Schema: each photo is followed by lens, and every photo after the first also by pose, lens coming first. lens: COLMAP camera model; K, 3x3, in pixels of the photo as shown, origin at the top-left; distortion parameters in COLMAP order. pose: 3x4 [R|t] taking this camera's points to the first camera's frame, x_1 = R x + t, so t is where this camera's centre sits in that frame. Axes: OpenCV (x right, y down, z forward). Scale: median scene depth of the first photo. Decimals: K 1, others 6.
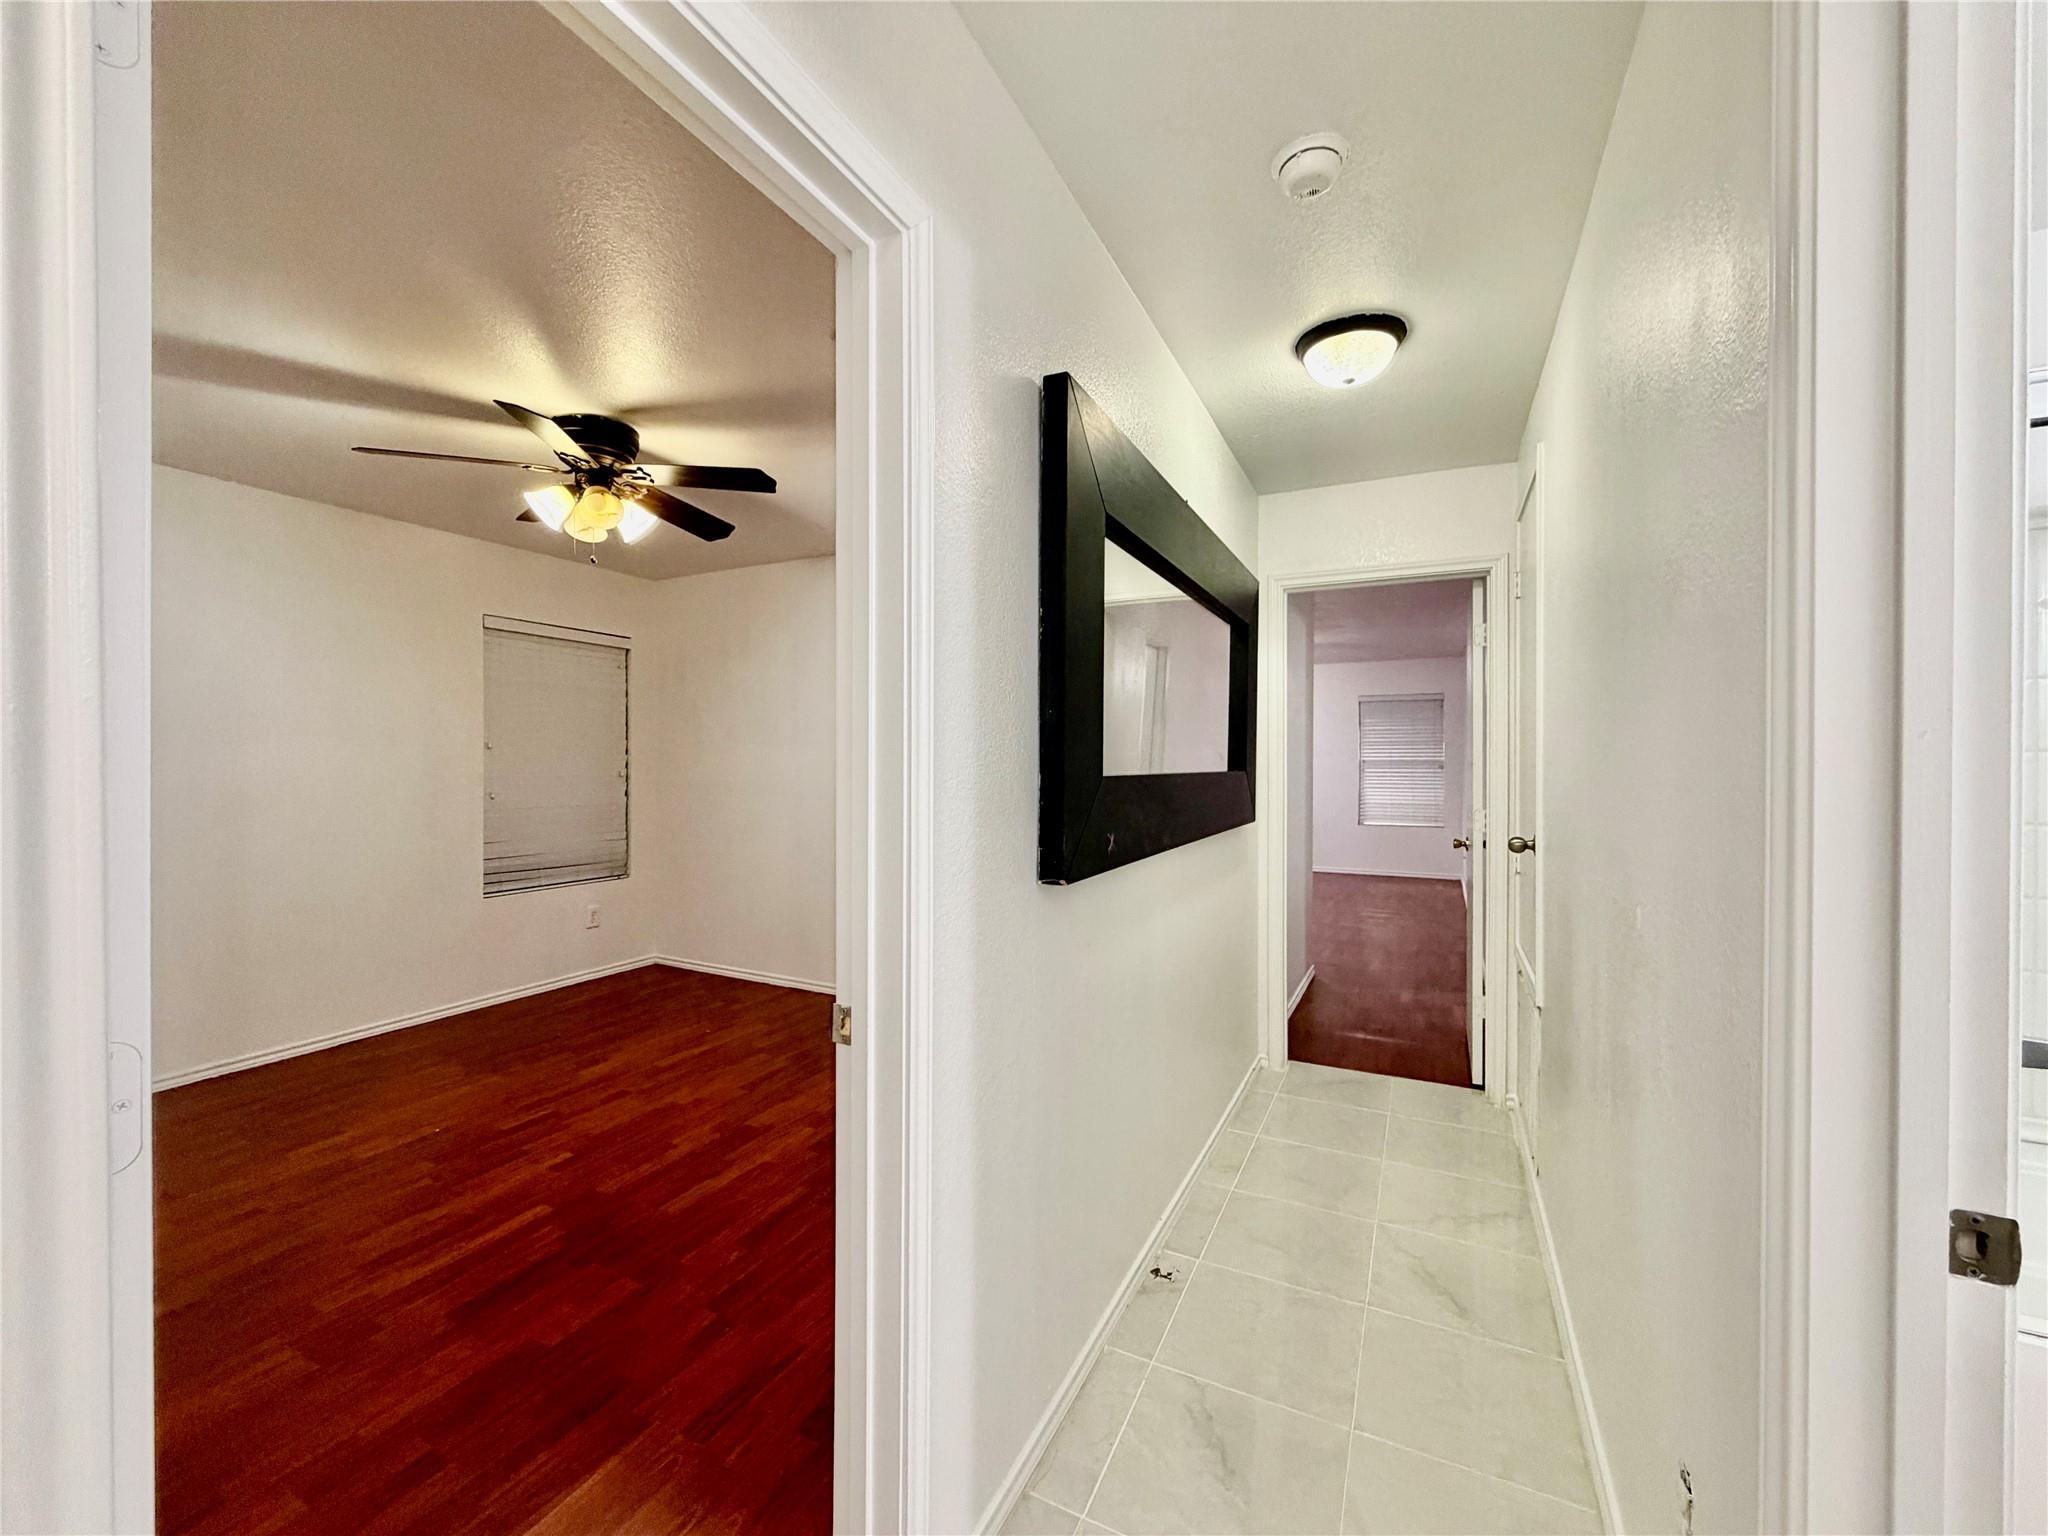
lens RADIAL K [[816.0, 0, 1030.0], [0, 816.0, 772.1], [0, 0, 1]] dist [-0.002828, -0.000183]
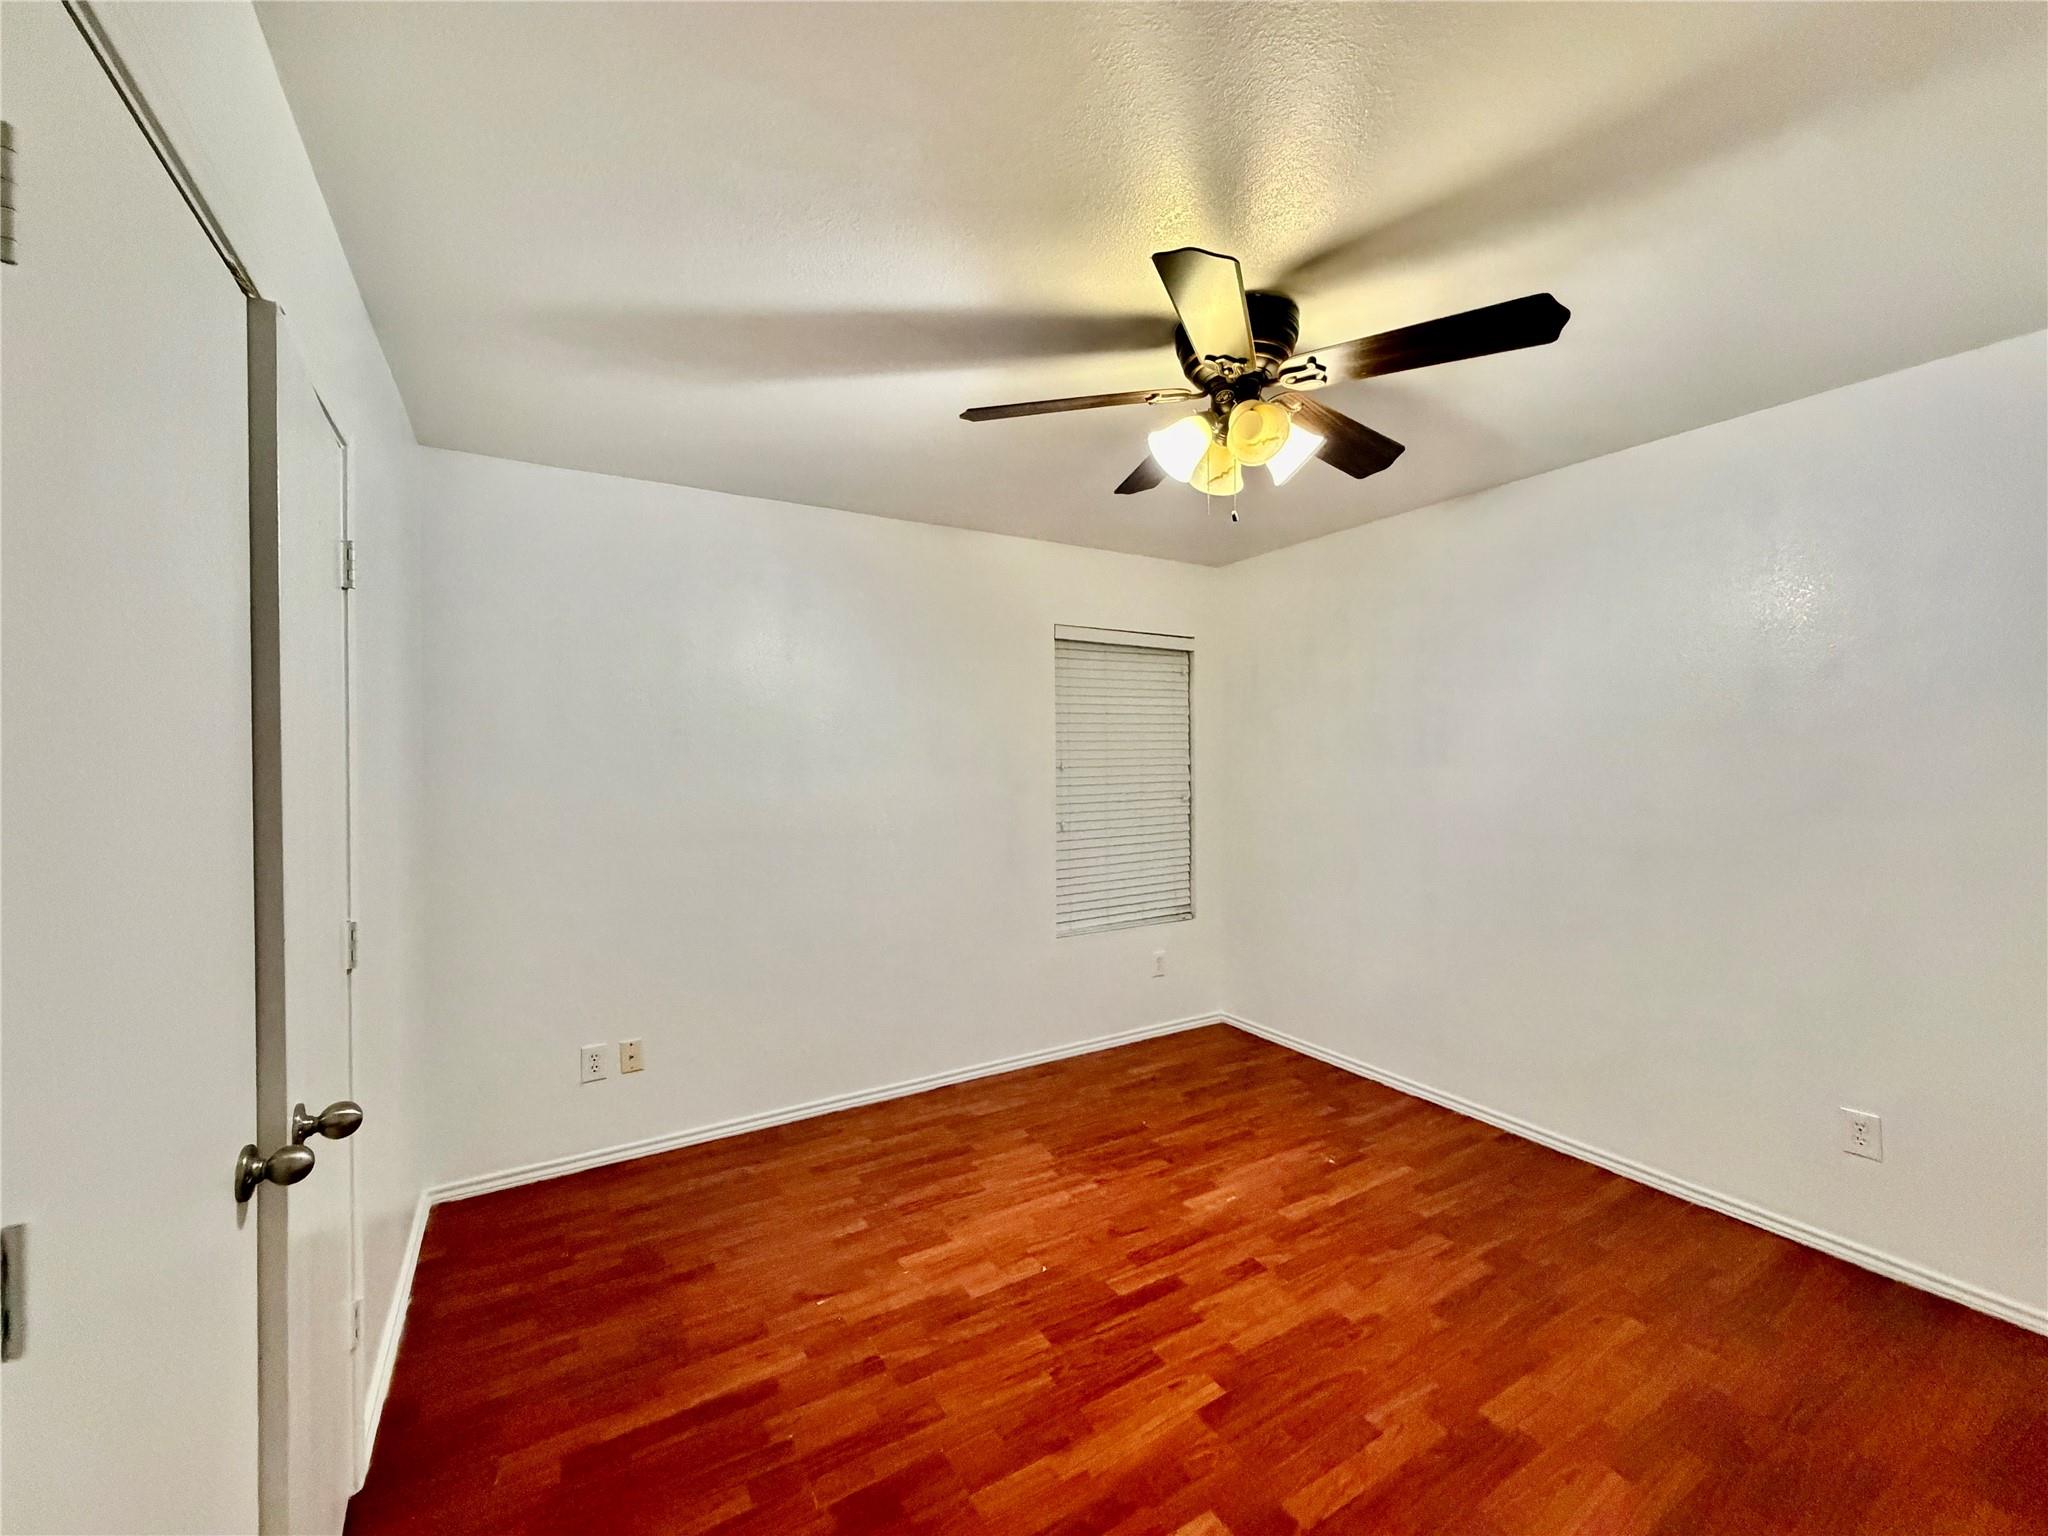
lens RADIAL K [[816.0, 0, 1017.0], [0, 816.0, 766.8], [0, 0, 1]] dist [-0.002828, -0.000183]
pose [[0.837754, -0.003528, -0.546036, -0.296627], [0.000313, 0.999982, -0.005981, -0.039481], [0.546048, 0.004839, 0.837740, 0.301403]]
